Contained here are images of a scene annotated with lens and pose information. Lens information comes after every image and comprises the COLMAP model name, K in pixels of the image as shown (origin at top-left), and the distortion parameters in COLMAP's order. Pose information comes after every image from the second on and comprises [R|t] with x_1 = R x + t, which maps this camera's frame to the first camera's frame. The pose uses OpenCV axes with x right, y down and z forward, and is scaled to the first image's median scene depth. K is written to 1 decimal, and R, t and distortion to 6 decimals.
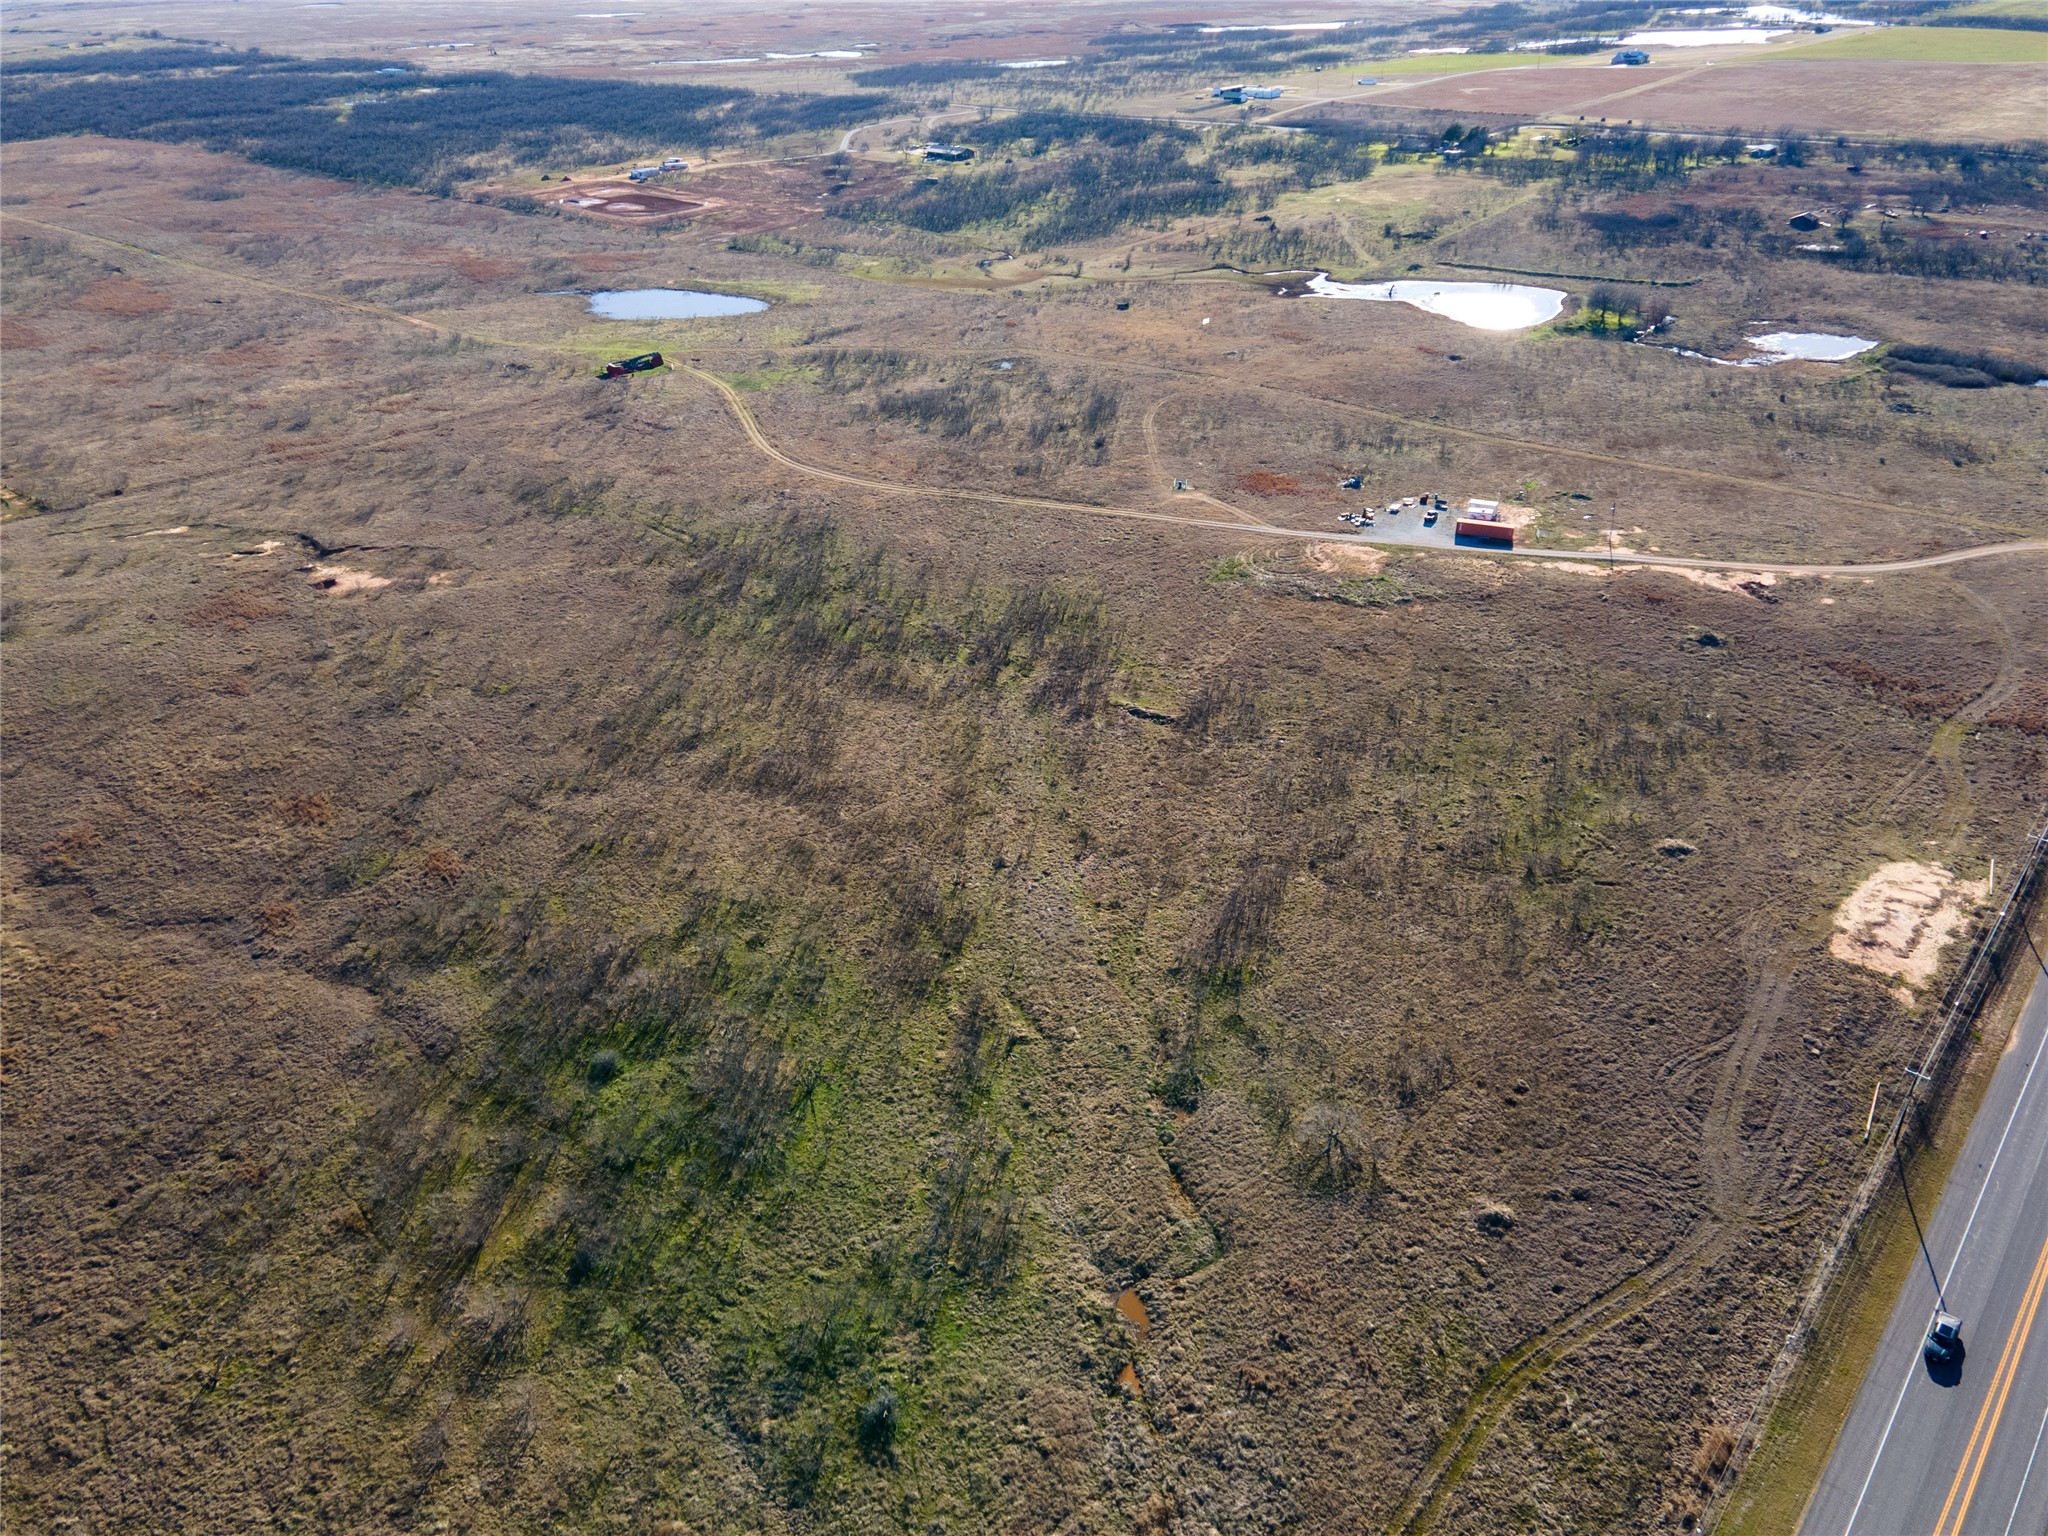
lens RADIAL K [[1485.3, 0, 1028.7], [0, 1485.3, 775.1], [0, 0, 1]] dist [0.016861, 0.059827]
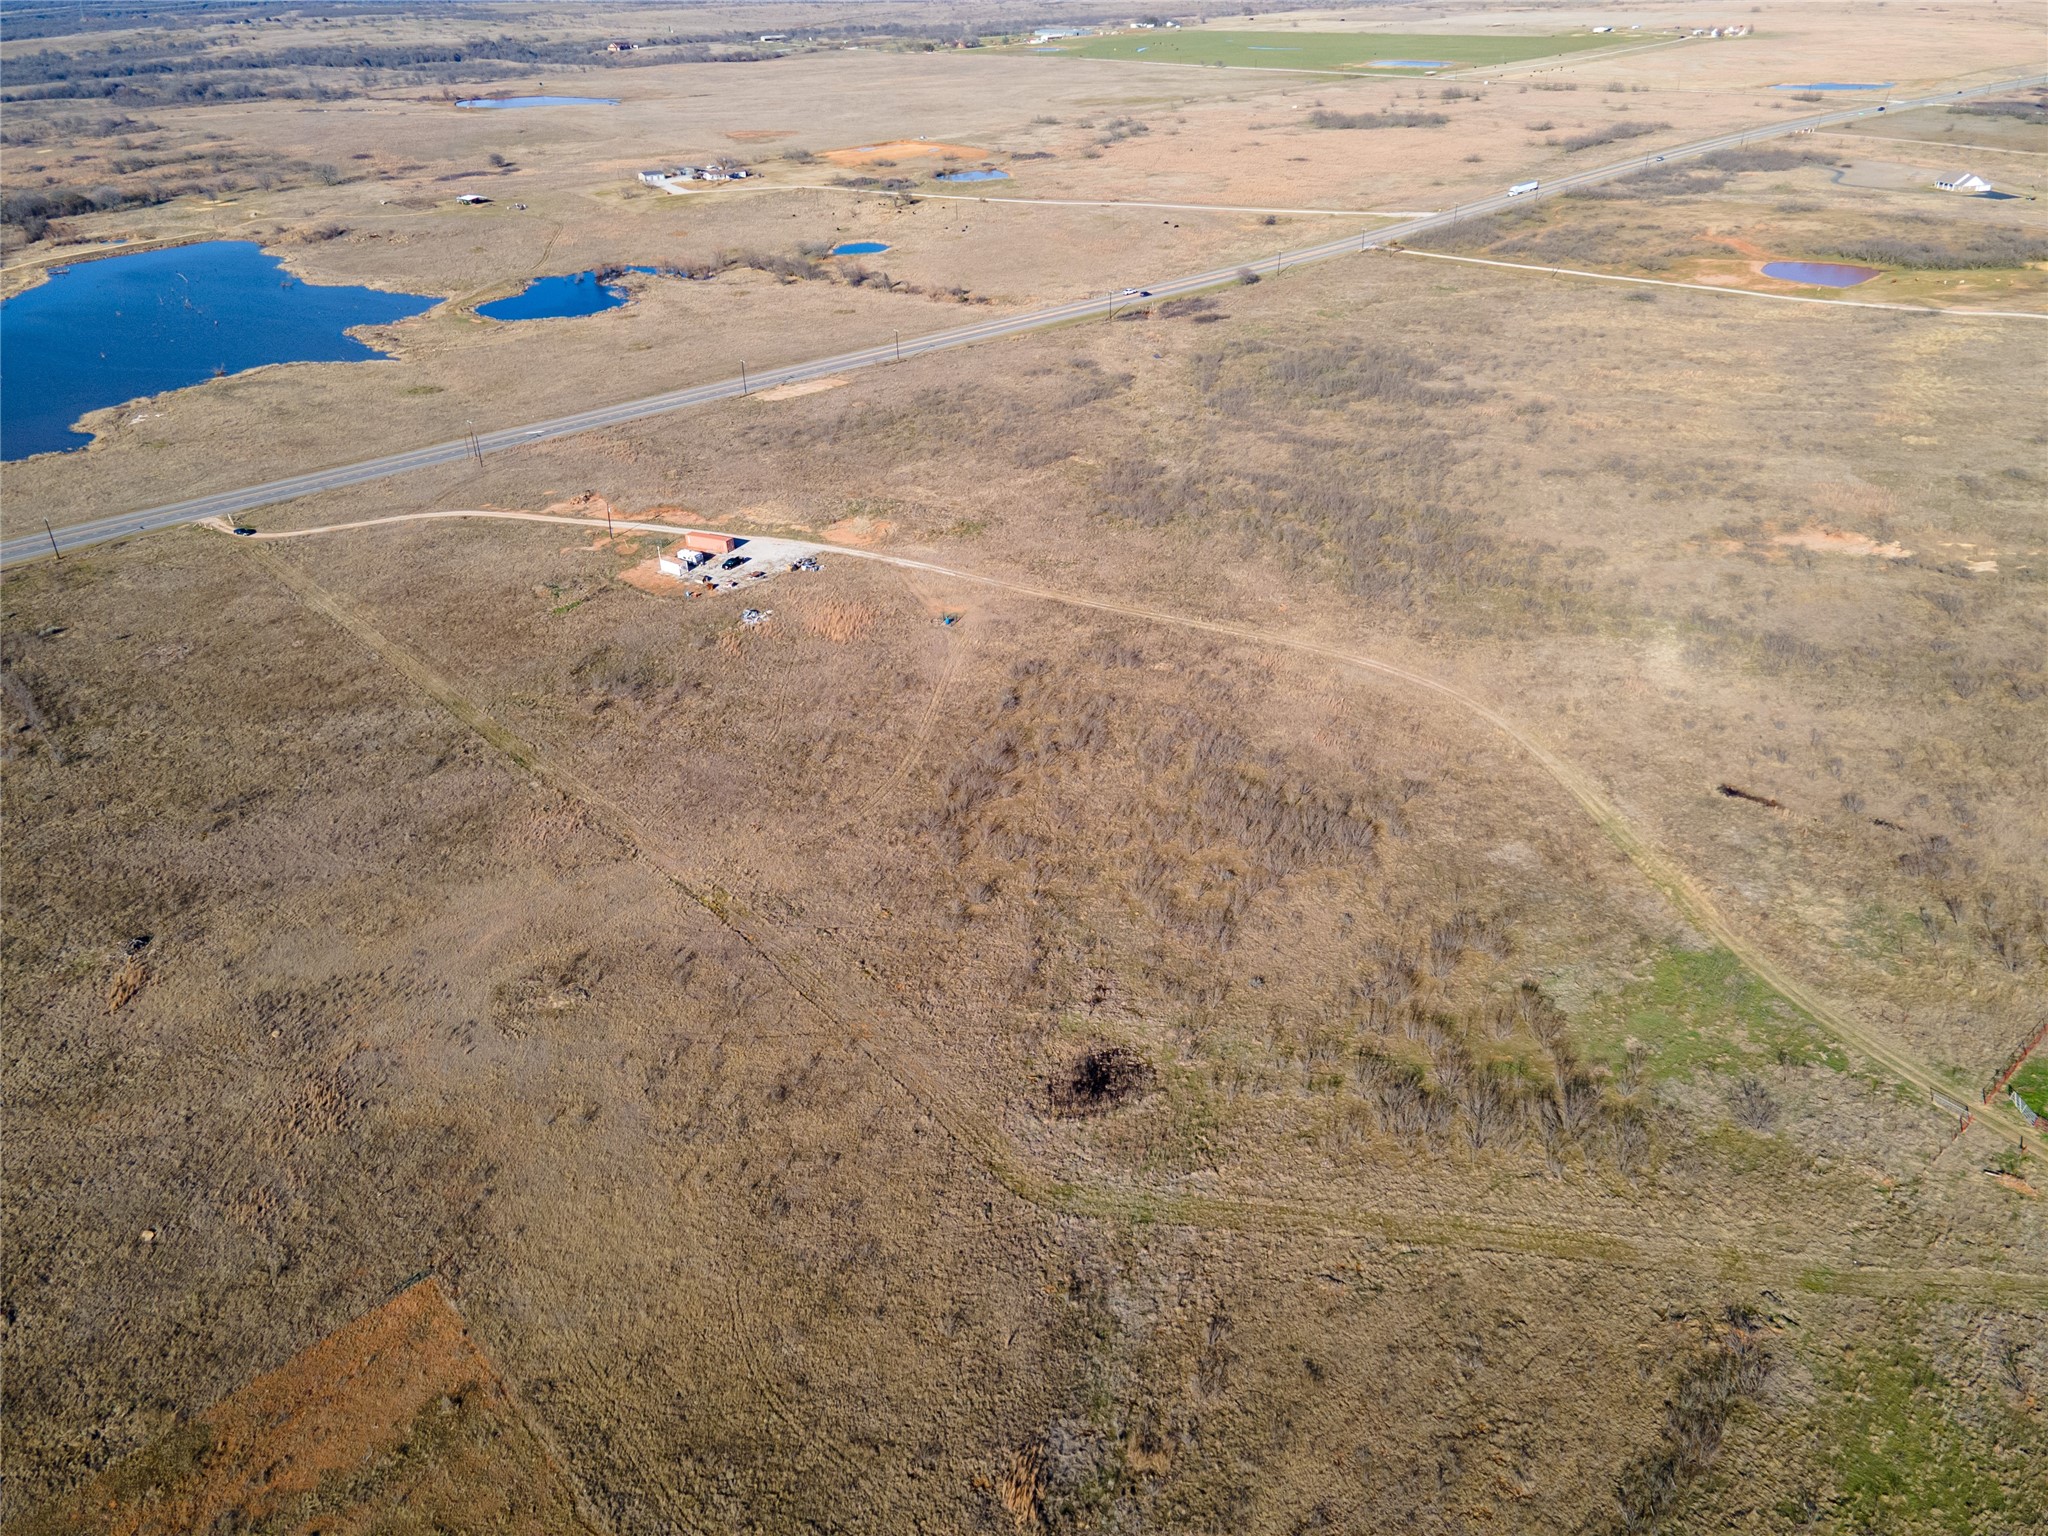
lens RADIAL K [[1485.3, 0, 1028.7], [0, 1485.3, 775.1], [0, 0, 1]] dist [0.016861, 0.059827]
pose [[-0.987463, -0.025646, 0.155756, -0.086733], [0.121213, 0.508884, 0.852258, -0.989171], [-0.101118, 0.860453, -0.499396, 1.711974]]
